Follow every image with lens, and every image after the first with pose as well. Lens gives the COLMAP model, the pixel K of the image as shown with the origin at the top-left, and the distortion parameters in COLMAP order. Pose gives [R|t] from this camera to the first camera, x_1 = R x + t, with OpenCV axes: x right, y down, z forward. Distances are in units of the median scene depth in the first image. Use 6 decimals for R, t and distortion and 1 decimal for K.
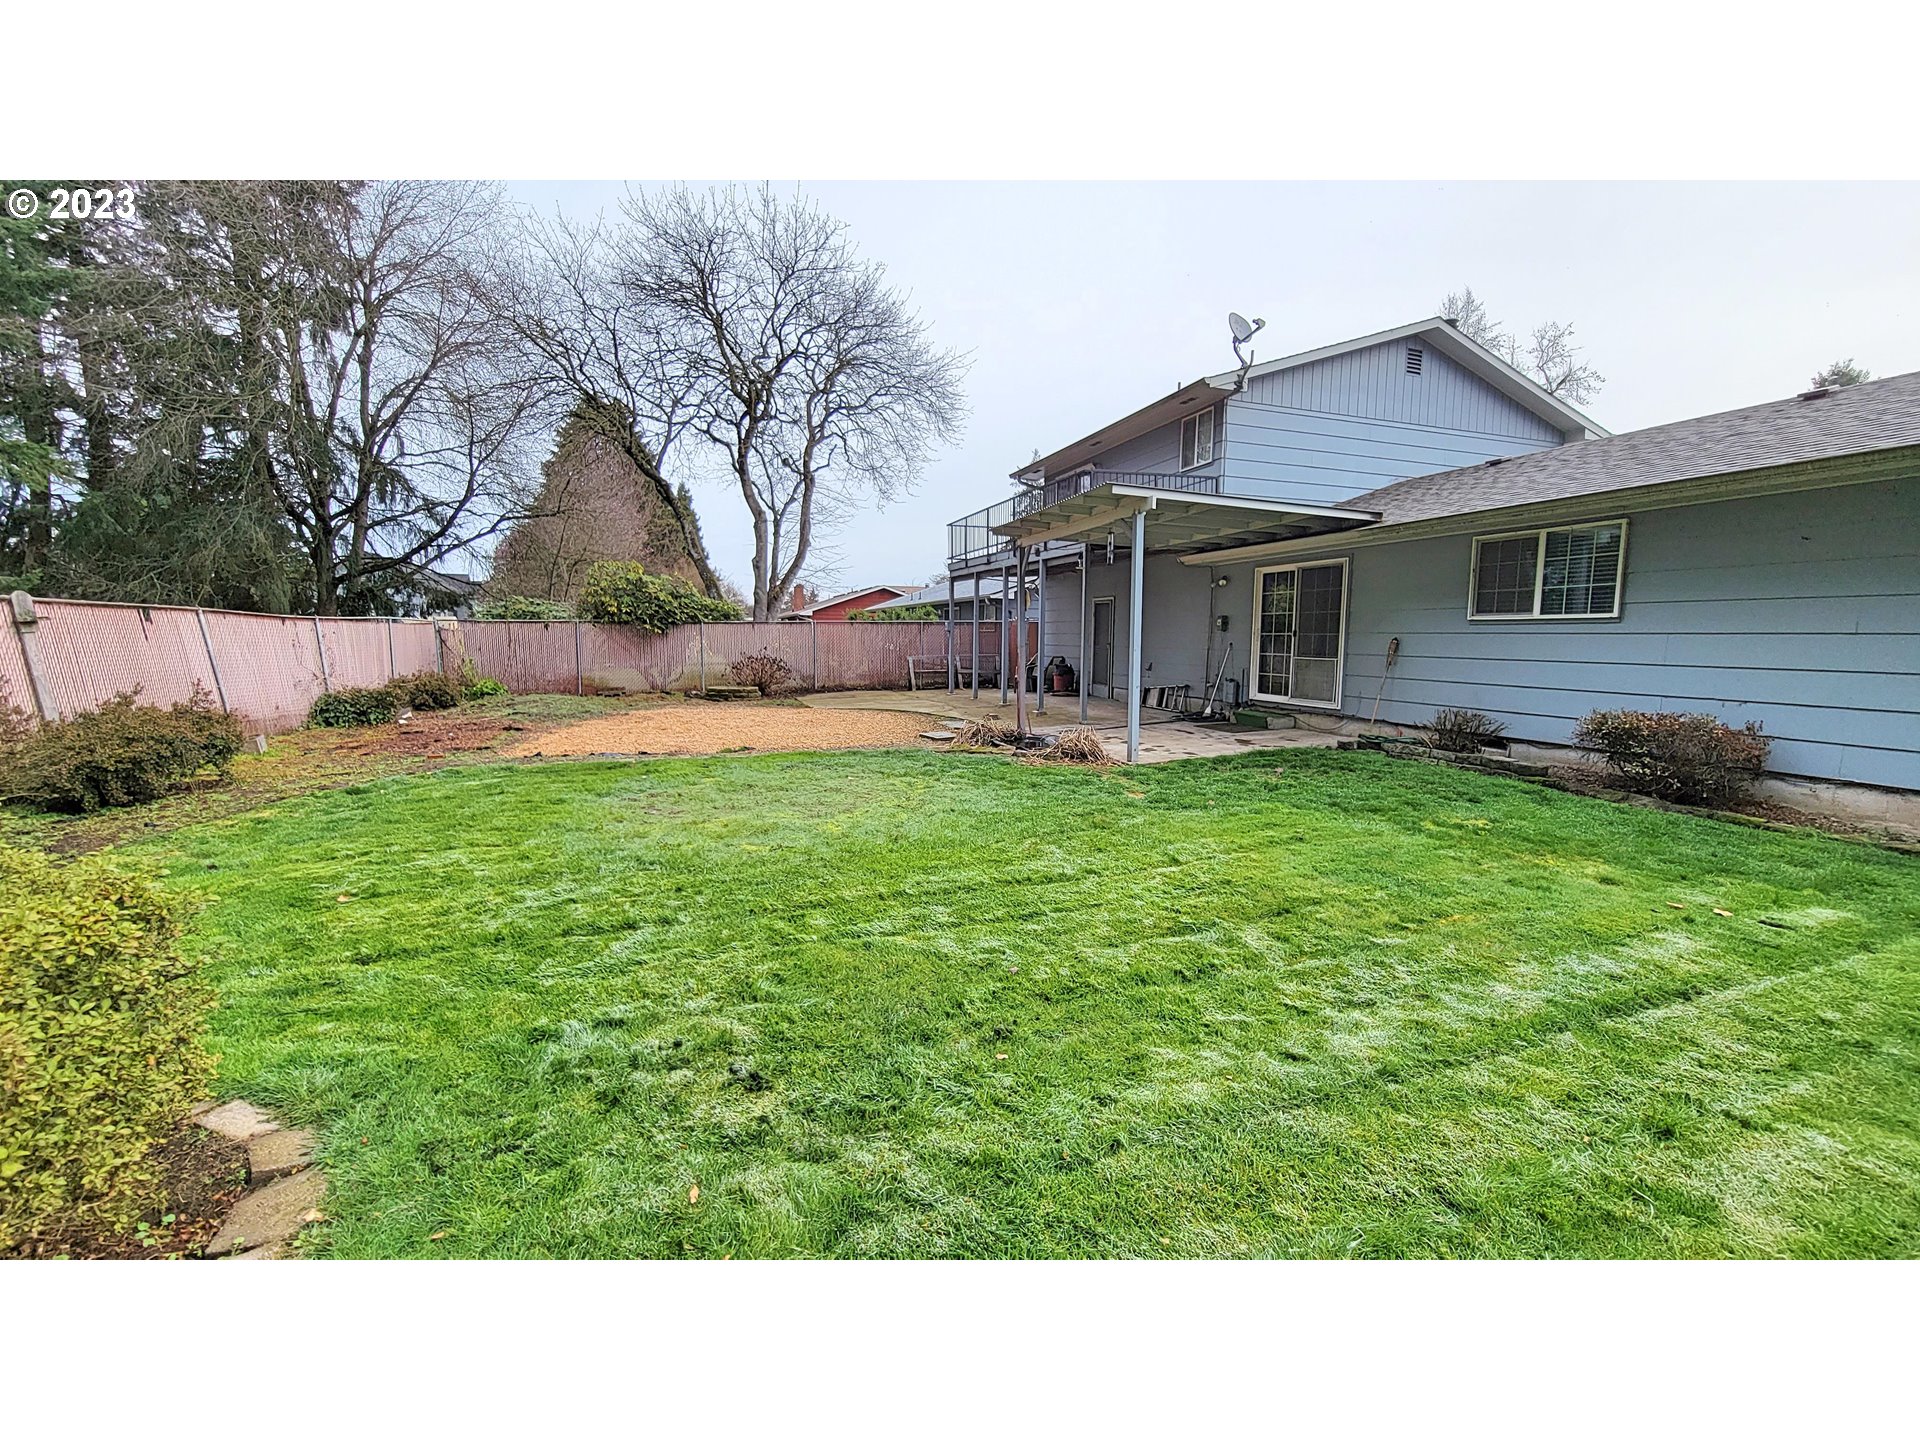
lens RADIAL K [[780.0, 0, 957.0], [0, 780.0, 728.9], [0, 0, 1]] dist [0.001974, -0.001037]
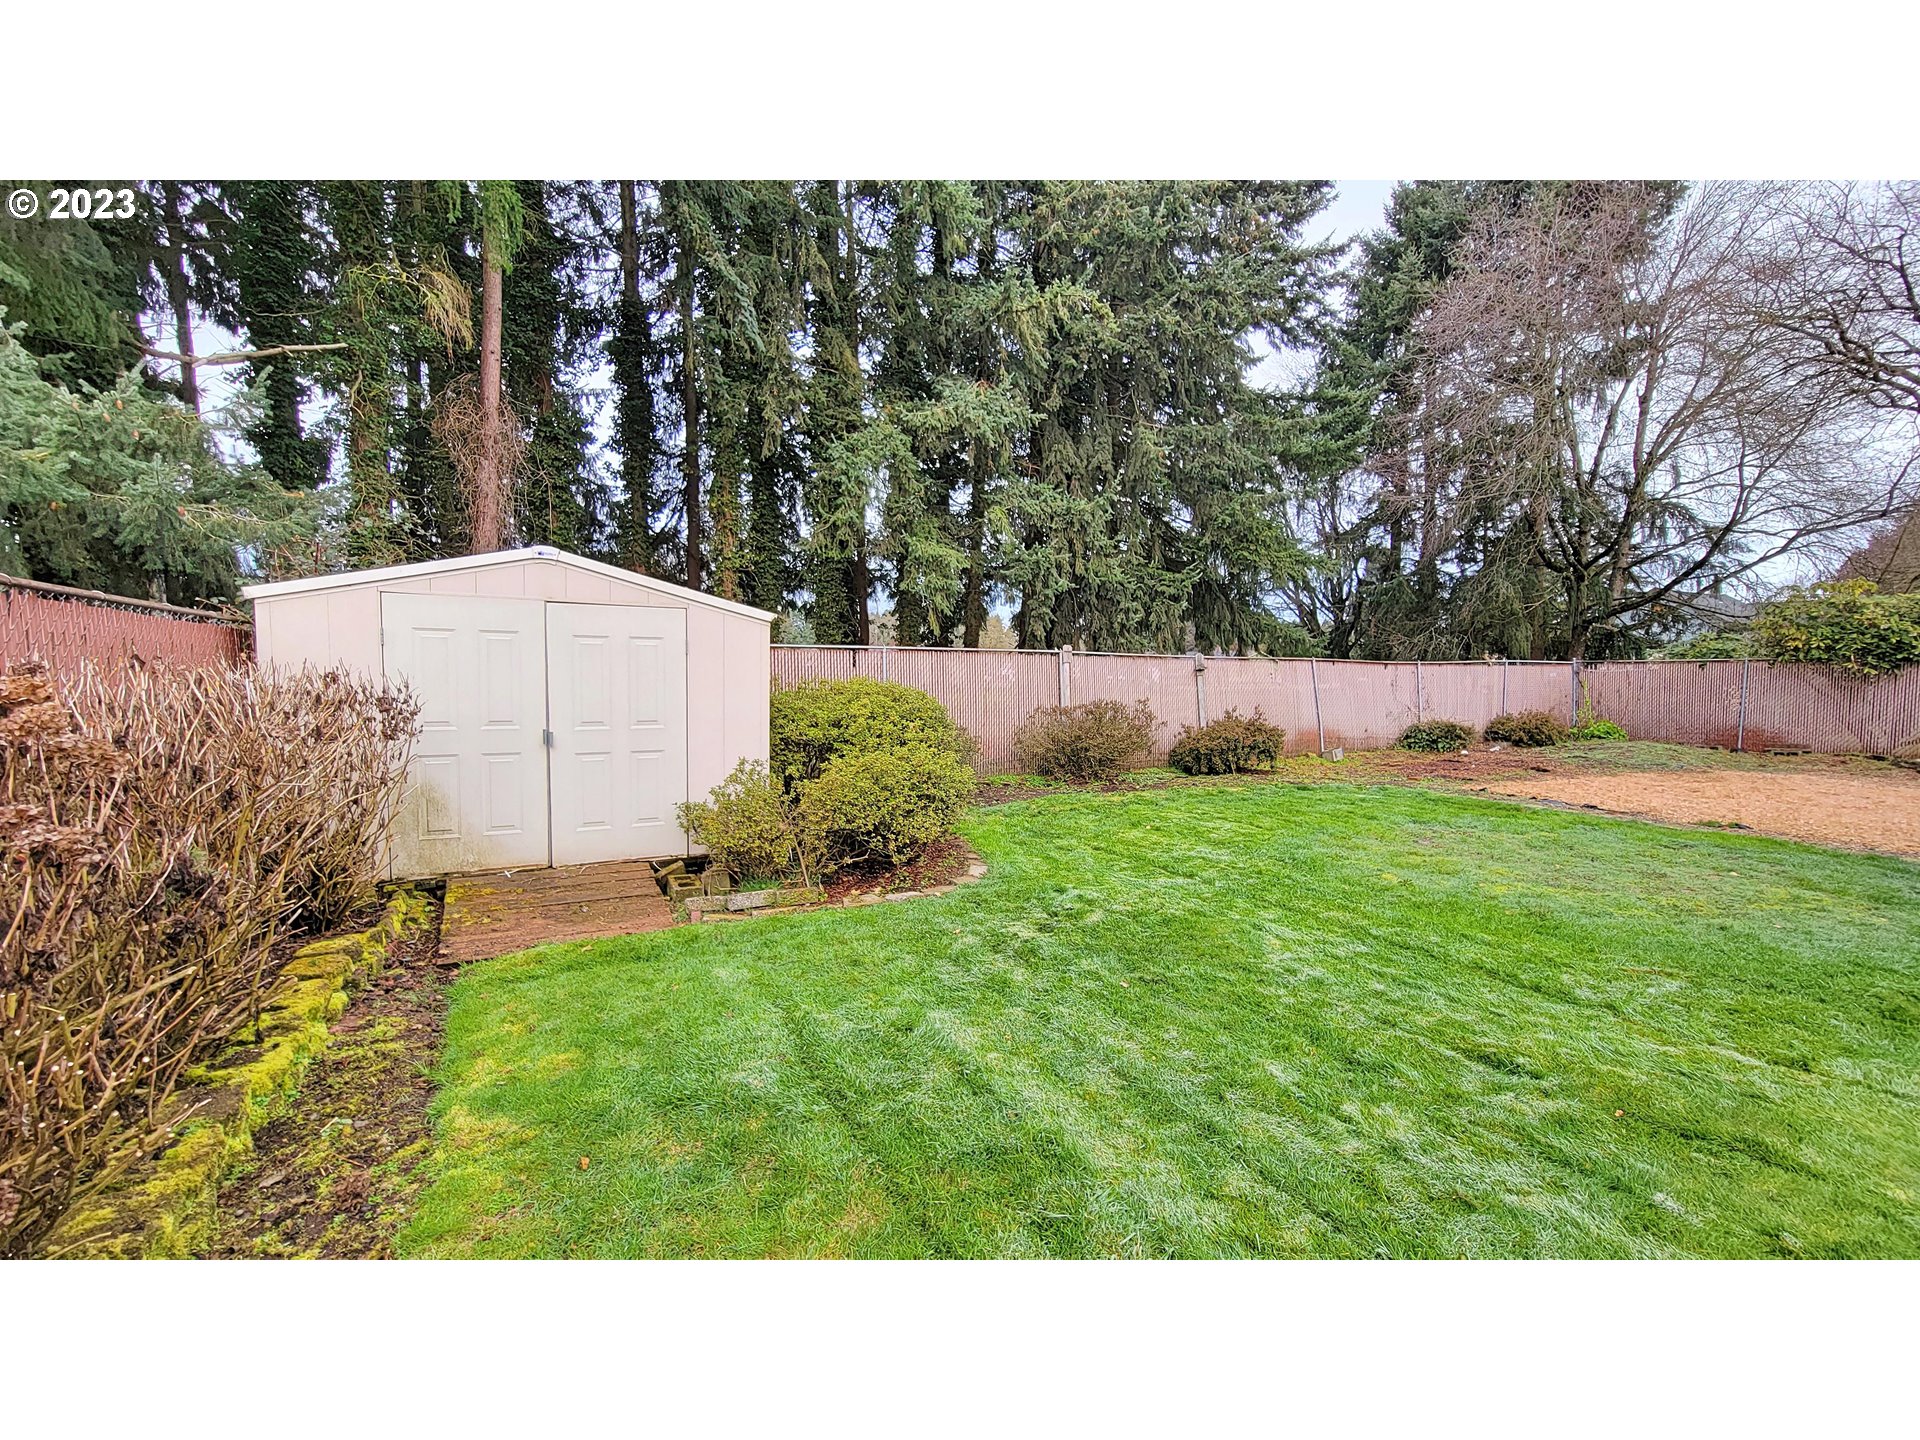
lens RADIAL K [[780.0, 0, 955.4], [0, 780.0, 712.0], [0, 0, 1]] dist [0.001974, -0.001037]
pose [[0.143514, 0.049807, -0.988394, 0.326874], [-0.119510, 0.992296, 0.032651, -0.017416], [0.982406, 0.113437, 0.148361, 0.104596]]
